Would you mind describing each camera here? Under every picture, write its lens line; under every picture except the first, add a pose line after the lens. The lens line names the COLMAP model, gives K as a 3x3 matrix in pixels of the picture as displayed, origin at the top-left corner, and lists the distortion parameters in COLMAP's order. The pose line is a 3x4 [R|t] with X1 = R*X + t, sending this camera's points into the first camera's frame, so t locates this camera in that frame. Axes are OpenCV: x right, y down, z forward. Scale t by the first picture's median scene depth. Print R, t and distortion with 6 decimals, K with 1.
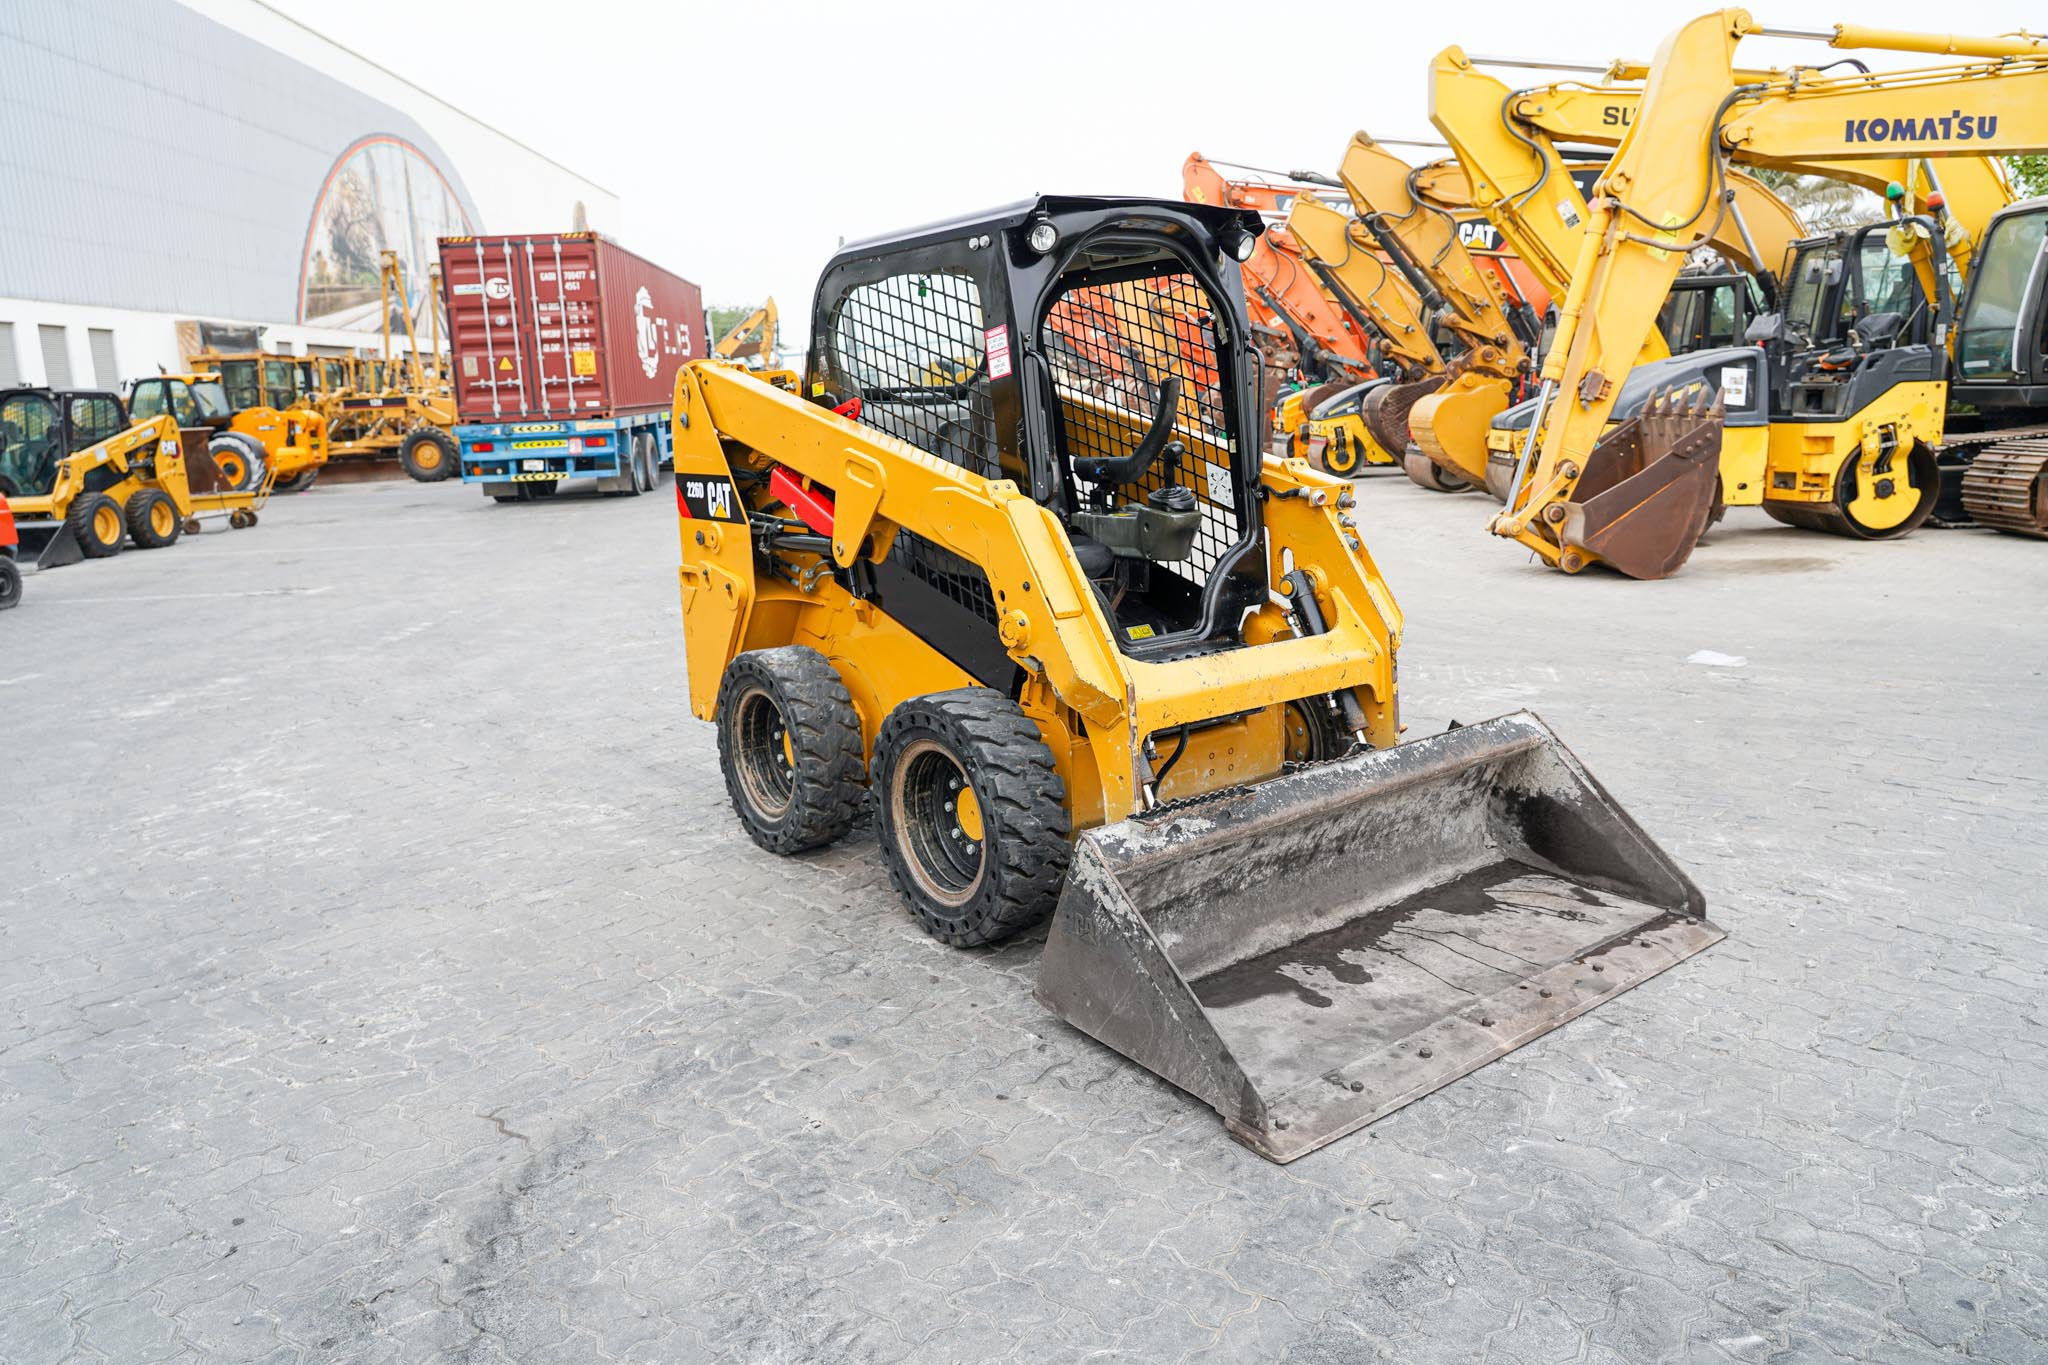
lens RADIAL K [[1386.4, 0, 1024.7], [0, 1386.4, 678.1], [0, 0, 1]] dist [-0.032420, 0.016263]
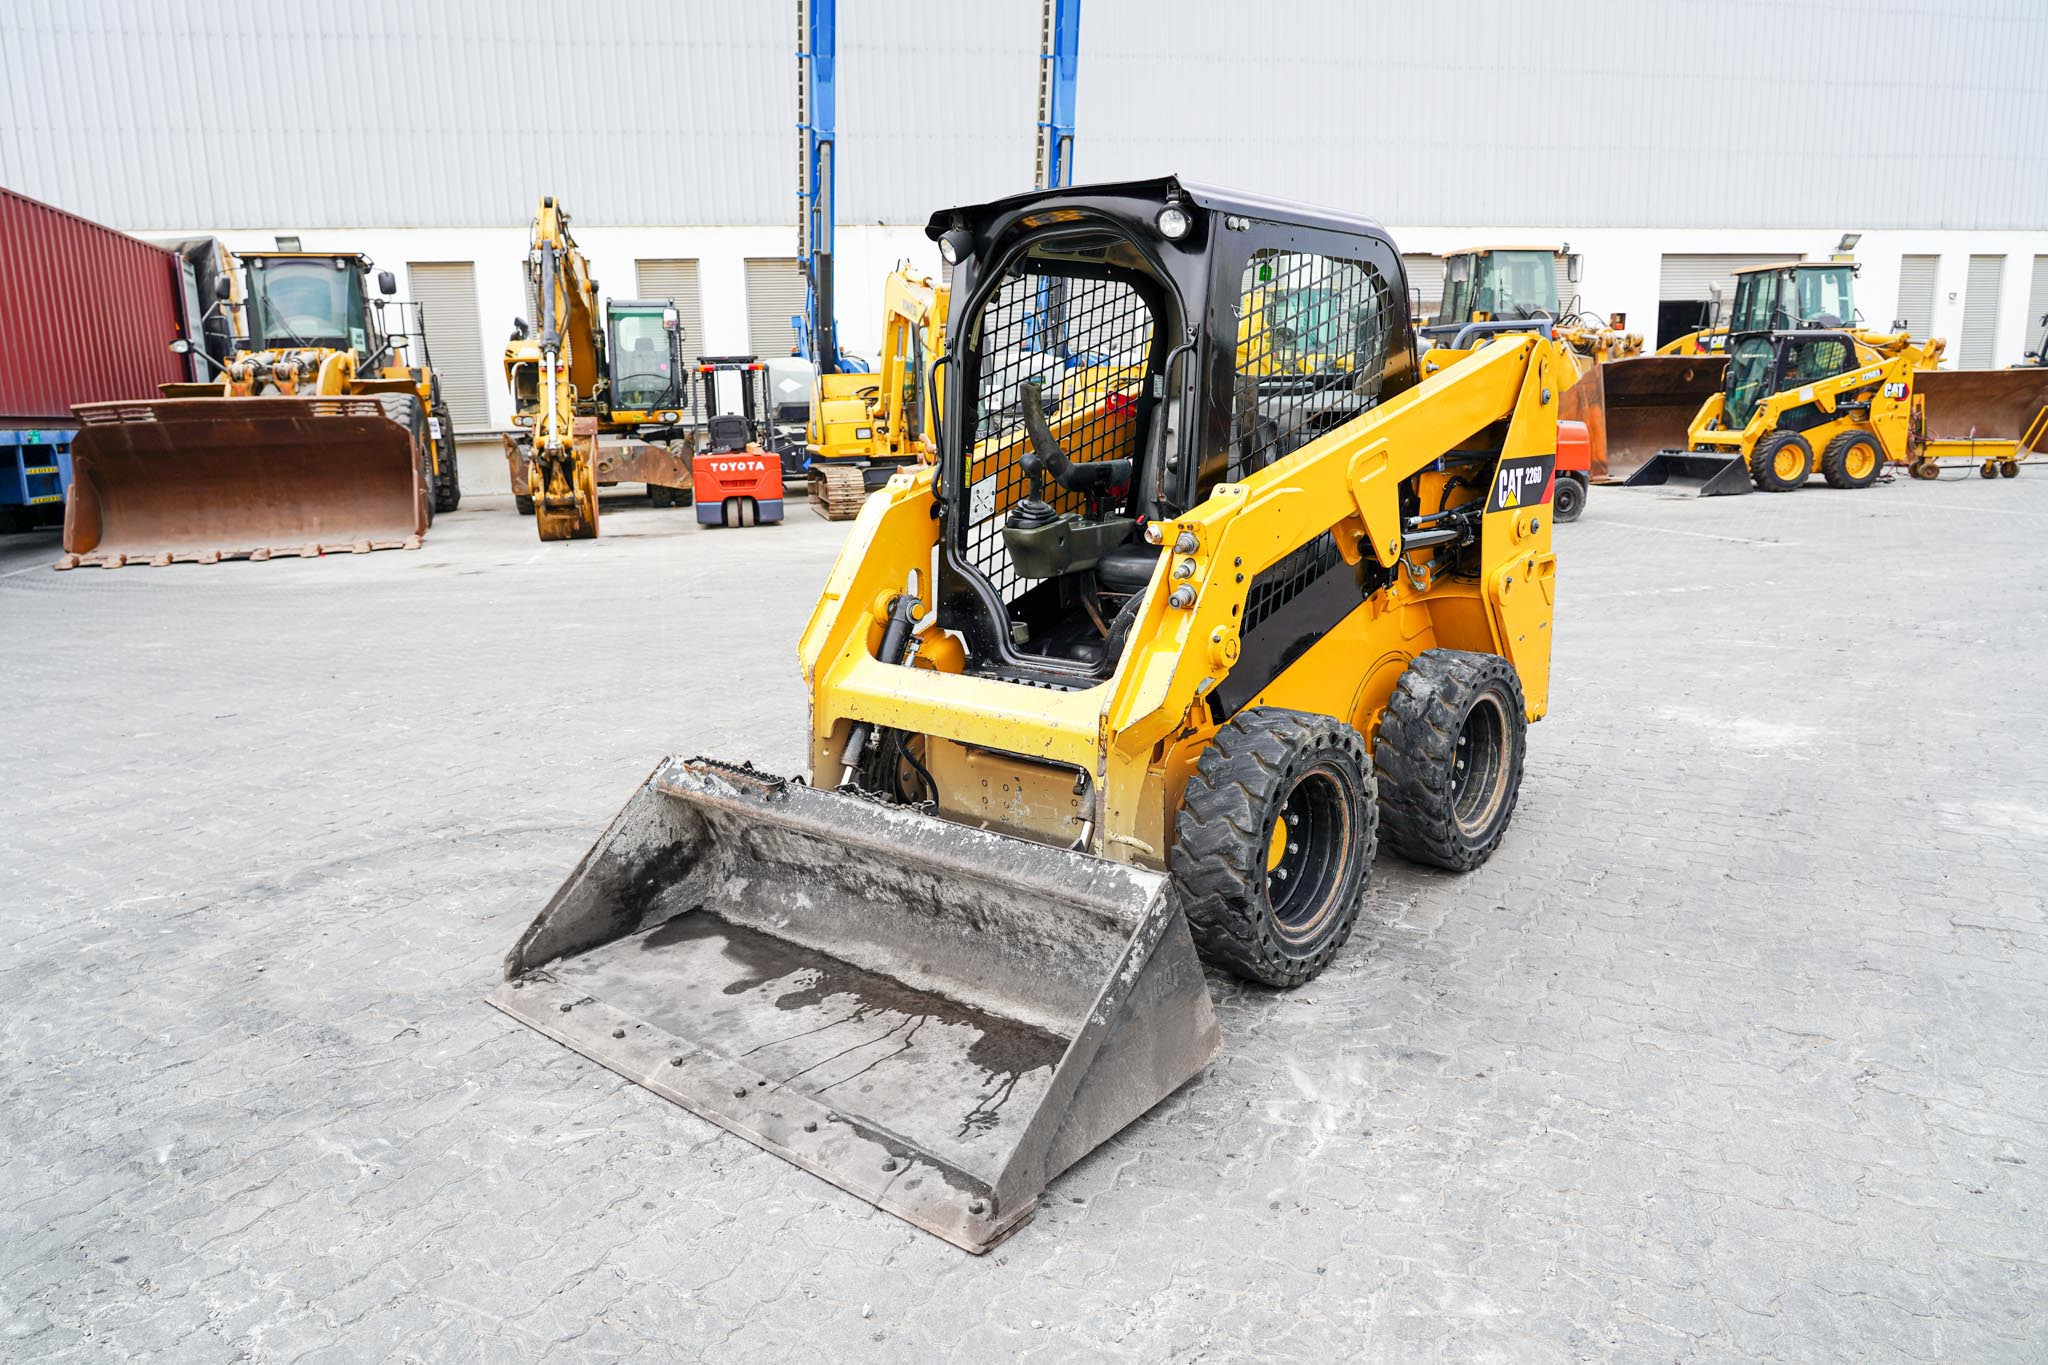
lens RADIAL K [[1386.4, 0, 1020.1], [0, 1386.4, 673.4], [0, 0, 1]] dist [-0.032420, 0.016263]
pose [[0.213439, 0.222734, -0.951227, 1.071876], [-0.174885, 0.966647, 0.187104, -0.208177], [0.961176, 0.126421, 0.245273, 0.813122]]
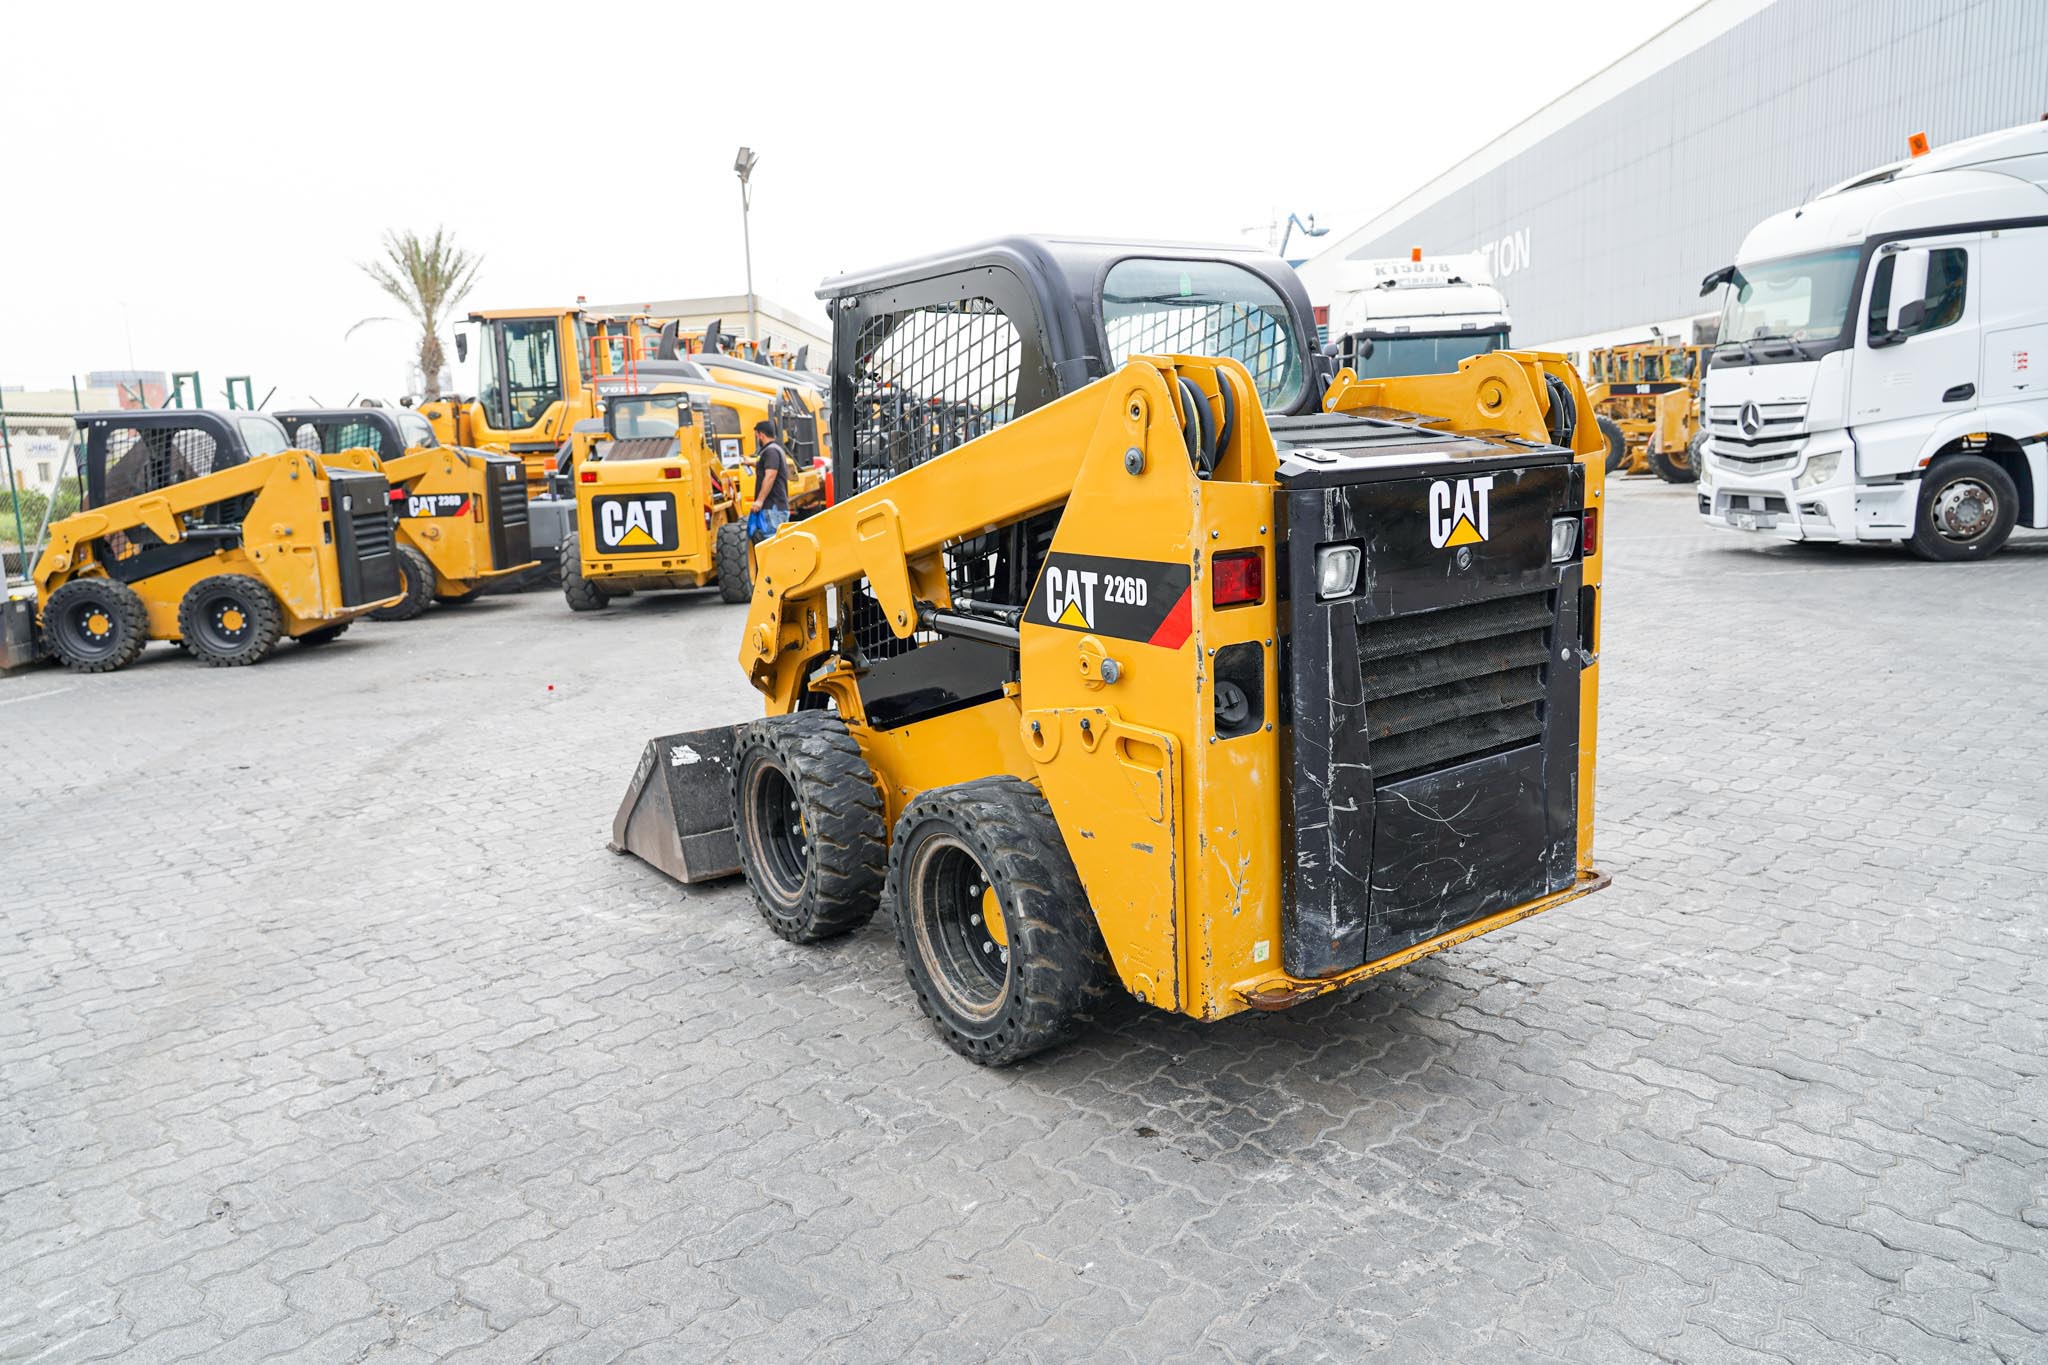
lens RADIAL K [[1386.4, 0, 1016.0], [0, 1386.4, 674.0], [0, 0, 1]] dist [-0.032420, 0.016263]
pose [[-0.995124, 0.069624, 0.069858, -0.057371], [0.090285, 0.928169, 0.361040, -0.467023], [-0.039703, 0.365587, -0.929930, 2.277682]]
